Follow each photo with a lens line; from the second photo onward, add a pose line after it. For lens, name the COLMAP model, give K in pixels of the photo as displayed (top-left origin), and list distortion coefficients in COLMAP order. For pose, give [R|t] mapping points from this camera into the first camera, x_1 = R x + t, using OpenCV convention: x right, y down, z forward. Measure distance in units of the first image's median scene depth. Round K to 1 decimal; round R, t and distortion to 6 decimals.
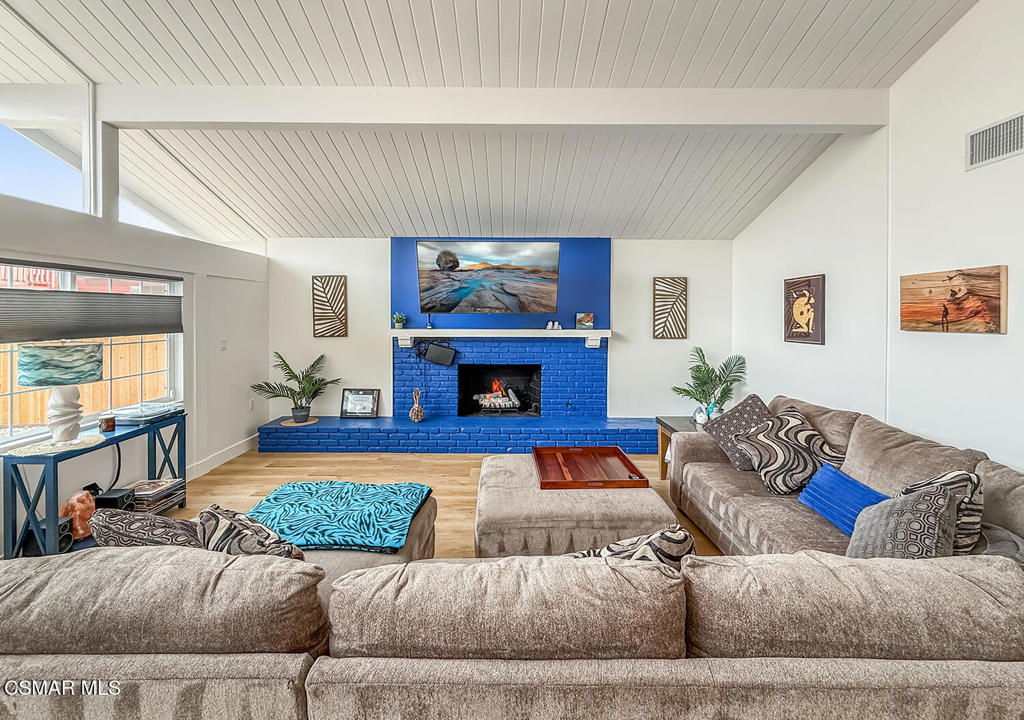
lens RADIAL K [[418.8, 0, 500.9], [0, 418.8, 323.5], [0, 0, 1]] dist [-0.004430, 0.000113]
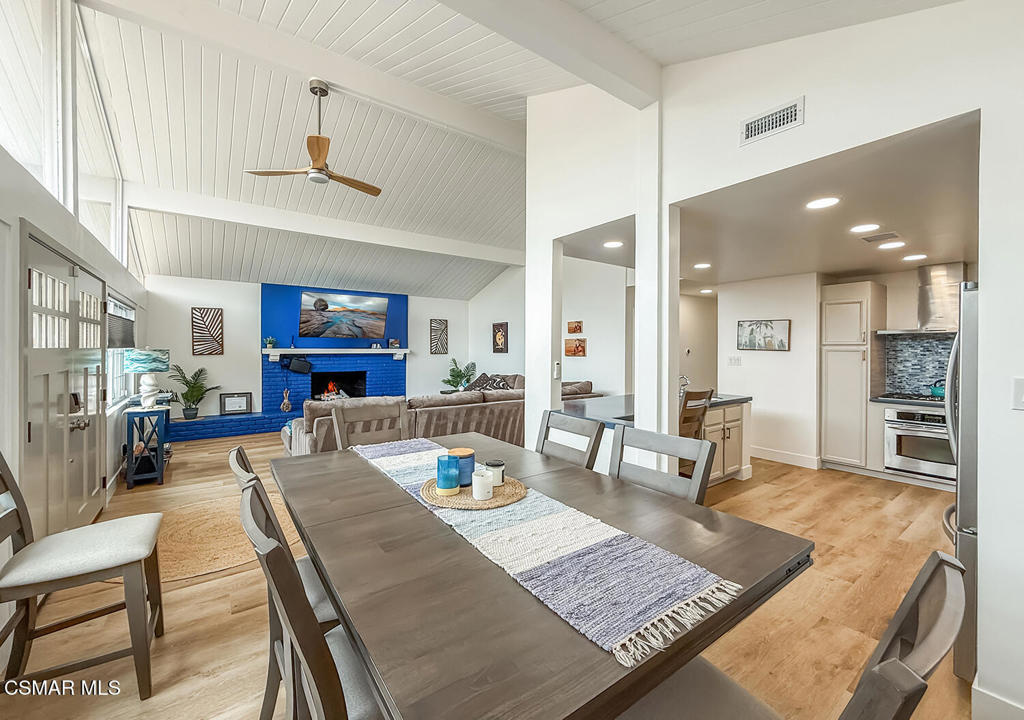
lens RADIAL K [[418.8, 0, 511.0], [0, 418.8, 354.0], [0, 0, 1]] dist [-0.004430, 0.000113]
pose [[0.790394, -0.009841, 0.612520, -0.463996], [0.013866, 0.999902, -0.001827, 0.045566], [-0.612442, 0.009937, 0.790453, -0.619752]]
